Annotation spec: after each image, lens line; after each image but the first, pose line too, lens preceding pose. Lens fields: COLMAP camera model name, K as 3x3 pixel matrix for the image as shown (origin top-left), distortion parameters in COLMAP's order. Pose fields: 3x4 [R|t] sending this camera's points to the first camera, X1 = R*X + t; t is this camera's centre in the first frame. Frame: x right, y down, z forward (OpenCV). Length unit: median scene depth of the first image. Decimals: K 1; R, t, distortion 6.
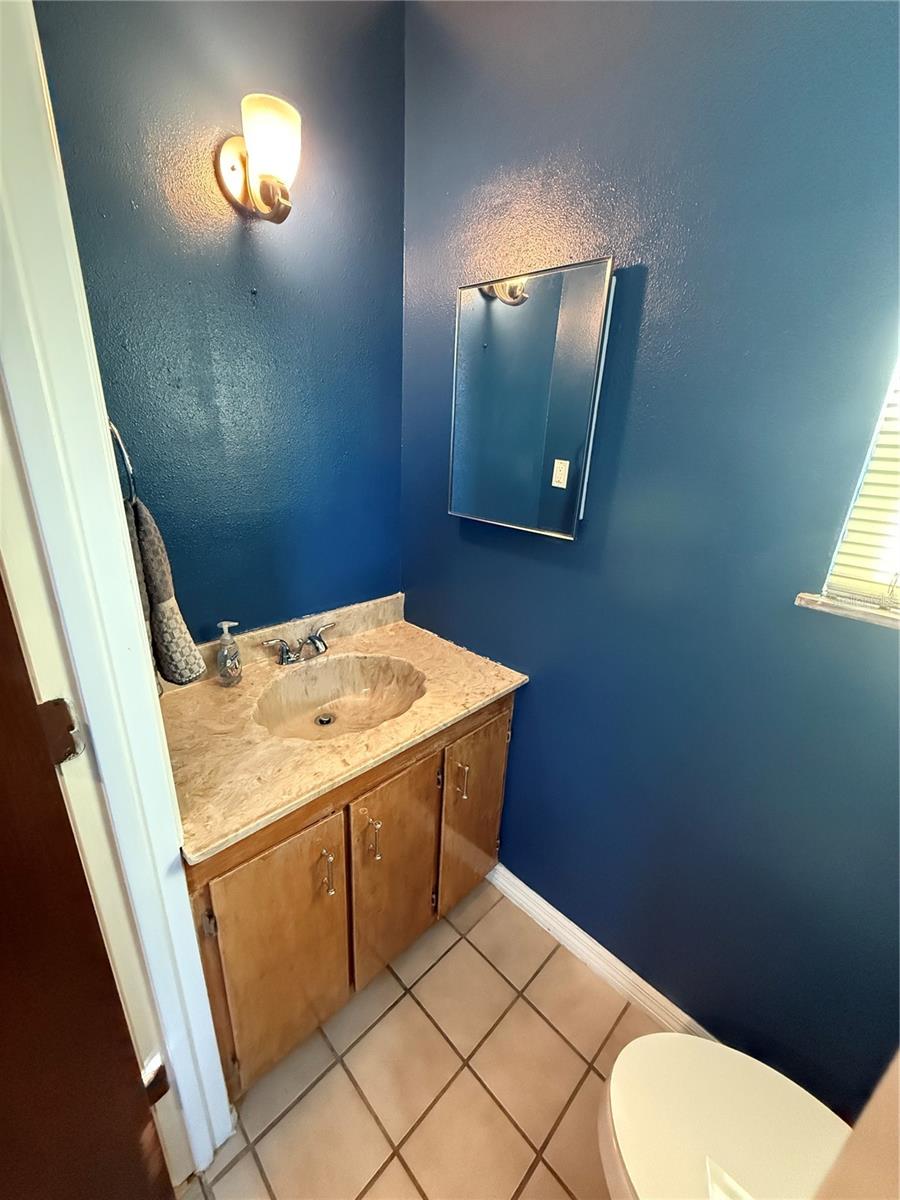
lens RADIAL K [[479.1, 0, 451.1], [0, 479.1, 599.6], [0, 0, 1]] dist [0.000325, 0.000171]
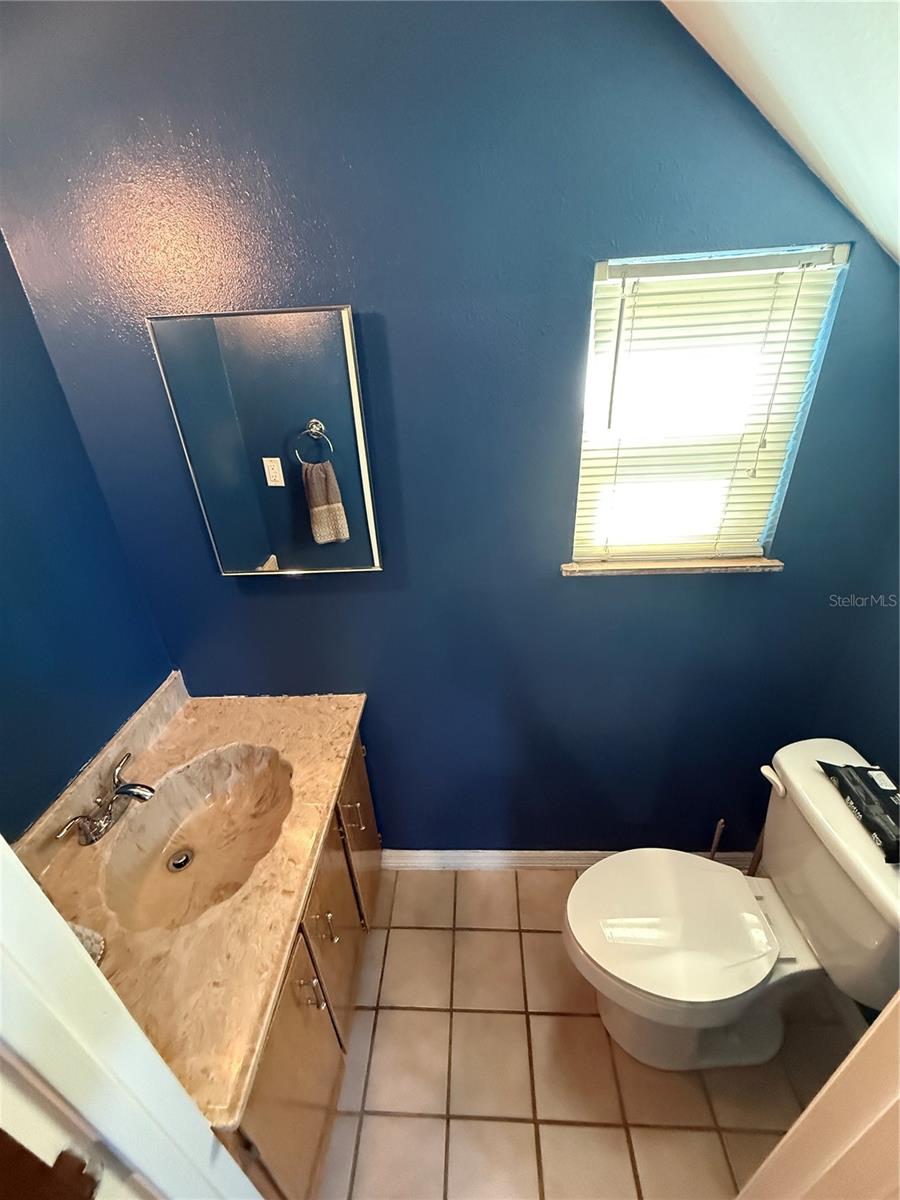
lens RADIAL K [[479.1, 0, 452.0], [0, 479.1, 598.9], [0, 0, 1]] dist [0.000325, 0.000171]
pose [[0.731629, -0.384763, 0.562741, -0.207862], [0.301275, 0.922998, 0.239390, -0.221630], [-0.611517, -0.005605, 0.791211, 0.052922]]
